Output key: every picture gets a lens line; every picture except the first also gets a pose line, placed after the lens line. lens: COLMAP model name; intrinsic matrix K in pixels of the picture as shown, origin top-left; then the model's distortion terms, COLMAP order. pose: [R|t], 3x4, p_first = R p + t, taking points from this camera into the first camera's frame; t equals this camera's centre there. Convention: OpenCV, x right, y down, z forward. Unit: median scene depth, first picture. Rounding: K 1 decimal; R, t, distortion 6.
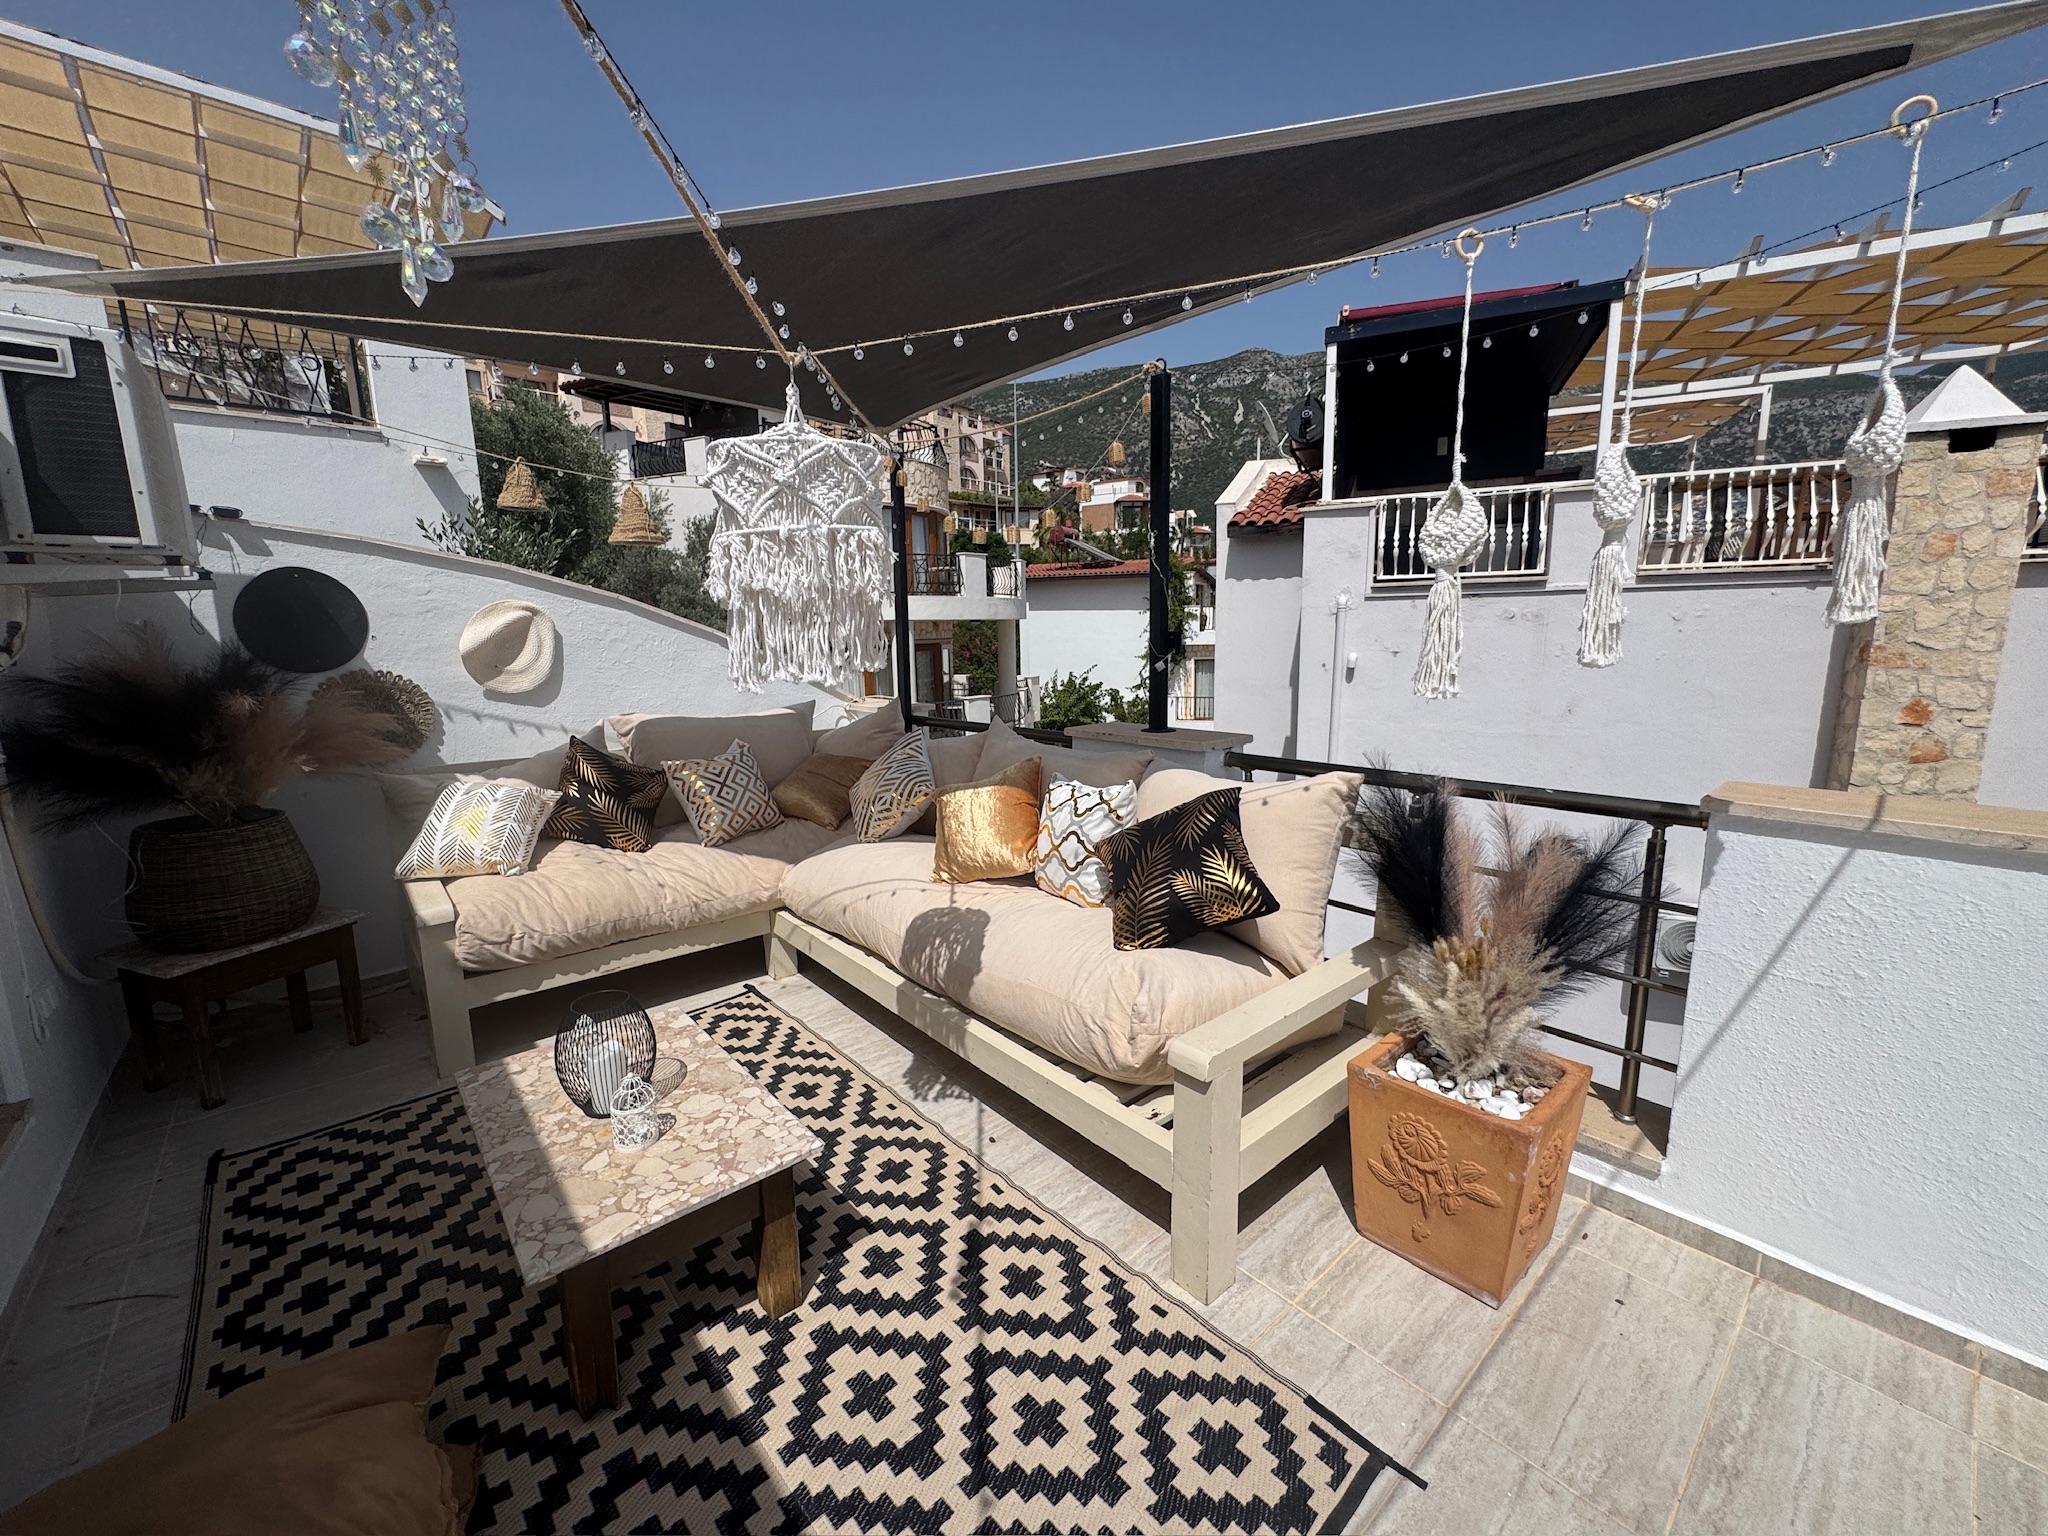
lens RADIAL K [[817.8, 0, 1028.9], [0, 817.8, 767.2], [0, 0, 1]] dist [0.000199, -0.002592]
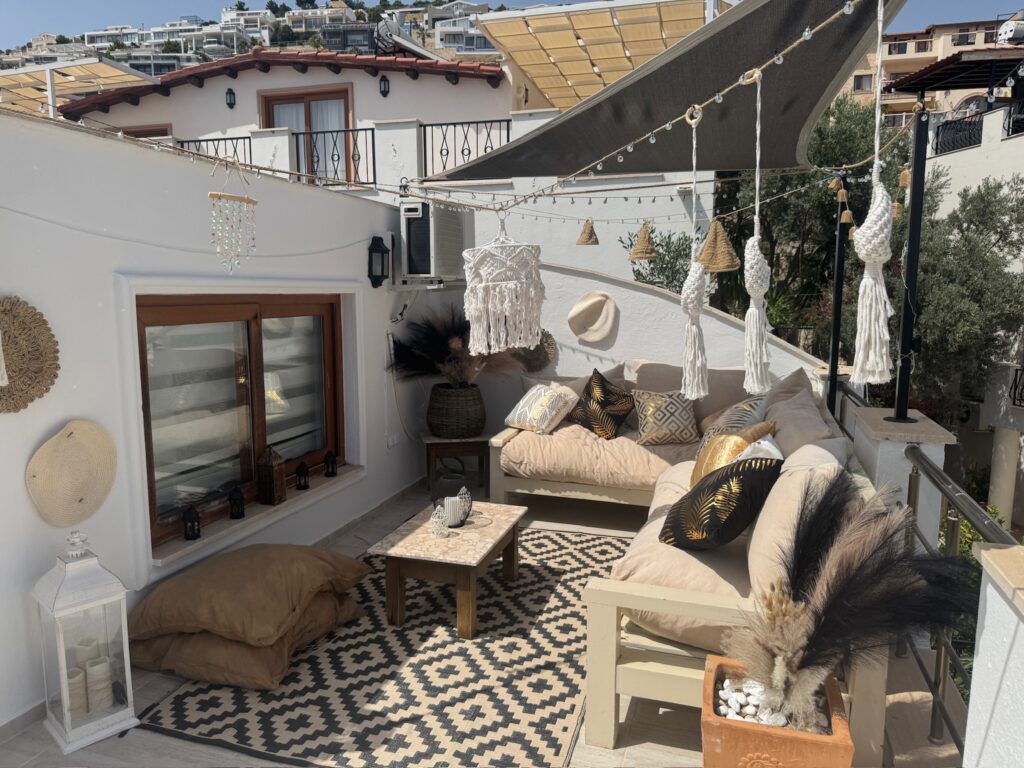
lens RADIAL K [[714.5, 0, 500.8], [0, 714.5, 374.2], [0, 0, 1]] dist [0.047013, -0.051768]
pose [[0.516873, 0.116176, -0.848142, 0.971528], [-0.151548, 0.987518, 0.042911, -0.089585], [0.842541, 0.106355, 0.528028, 0.003717]]
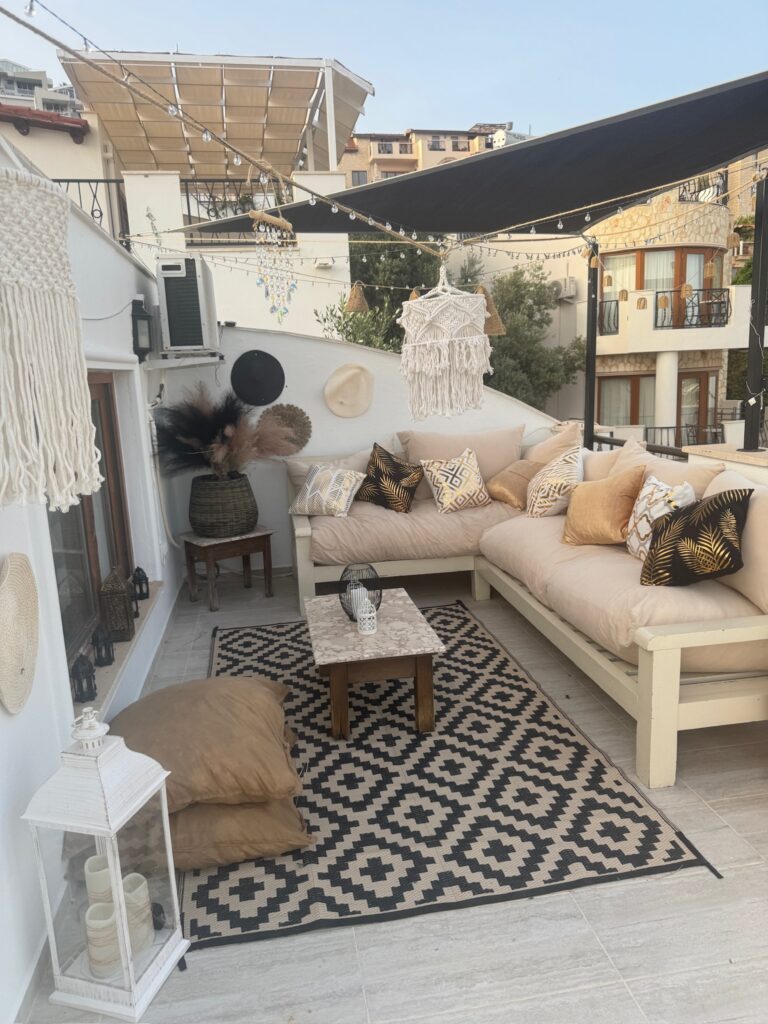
lens RADIAL K [[714.5, 0, 384.2], [0, 714.5, 511.1], [0, 0, 1]] dist [0.047013, -0.051768]
pose [[0.853053, 0.078772, -0.515844, 0.359161], [-0.057451, 0.996709, 0.057195, 0.027590], [0.518652, -0.019155, 0.854771, -0.406991]]
